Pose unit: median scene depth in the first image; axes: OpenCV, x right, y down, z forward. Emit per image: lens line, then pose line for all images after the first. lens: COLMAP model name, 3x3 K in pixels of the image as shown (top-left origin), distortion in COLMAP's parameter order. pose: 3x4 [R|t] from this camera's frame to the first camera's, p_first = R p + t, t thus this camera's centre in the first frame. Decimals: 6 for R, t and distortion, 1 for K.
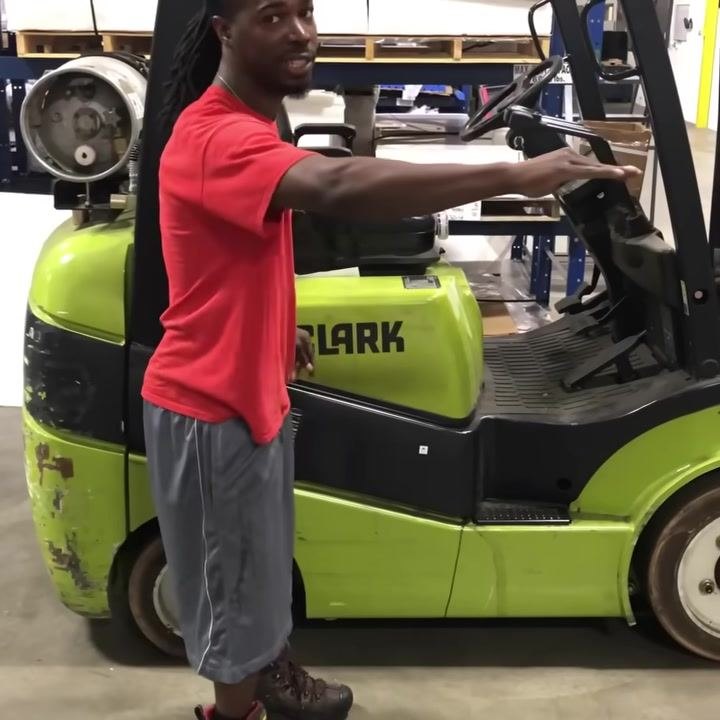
lens RADIAL K [[1203.4, 0, 343.0], [0, 1203.4, 381.5], [0, 0, 1]] dist [0.224428, -0.753394]
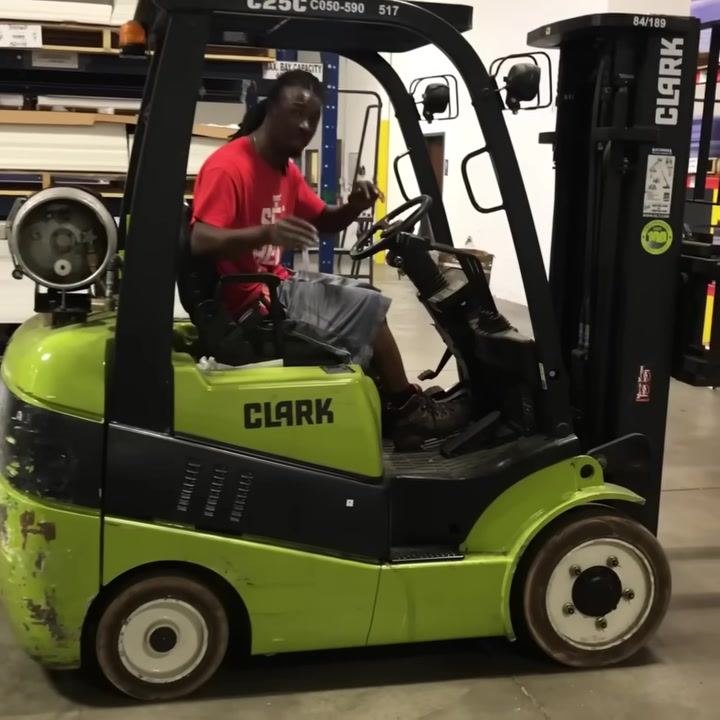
lens RADIAL K [[1186.0, 0, 362.0], [0, 1186.0, 372.6], [0, 0, 1]] dist [0.269367, -1.270093]
pose [[0.973591, -0.015237, 0.227789, -0.190914], [0.041775, 0.992814, -0.112141, 0.059756], [-0.224443, 0.118696, 0.967231, -0.186998]]
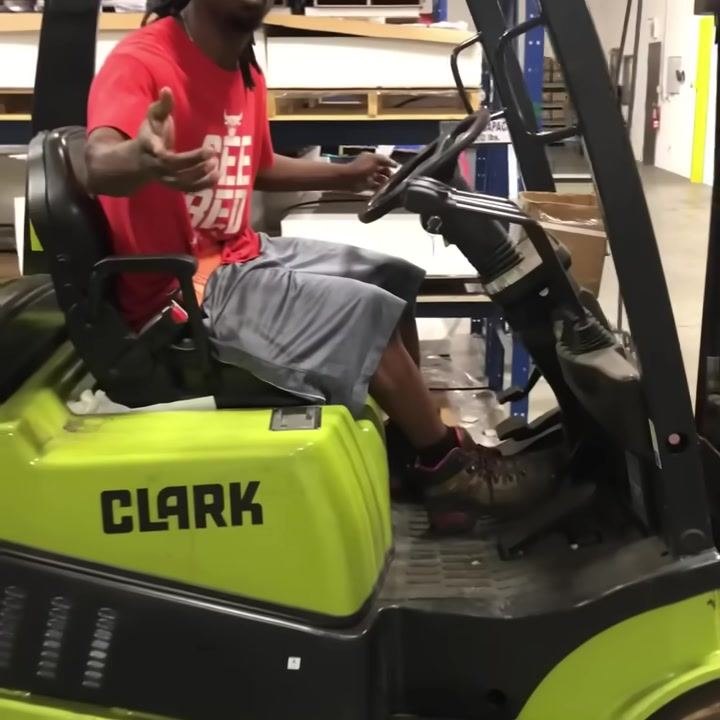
lens RADIAL K [[1203.4, 0, 343.0], [0, 1203.4, 381.5], [0, 0, 1]] dist [0.224428, -0.753394]
pose [[0.999679, -0.016179, 0.019481, 0.082110], [0.017048, 0.998826, -0.045348, -0.072409], [-0.018725, 0.045665, 0.998781, 0.282753]]
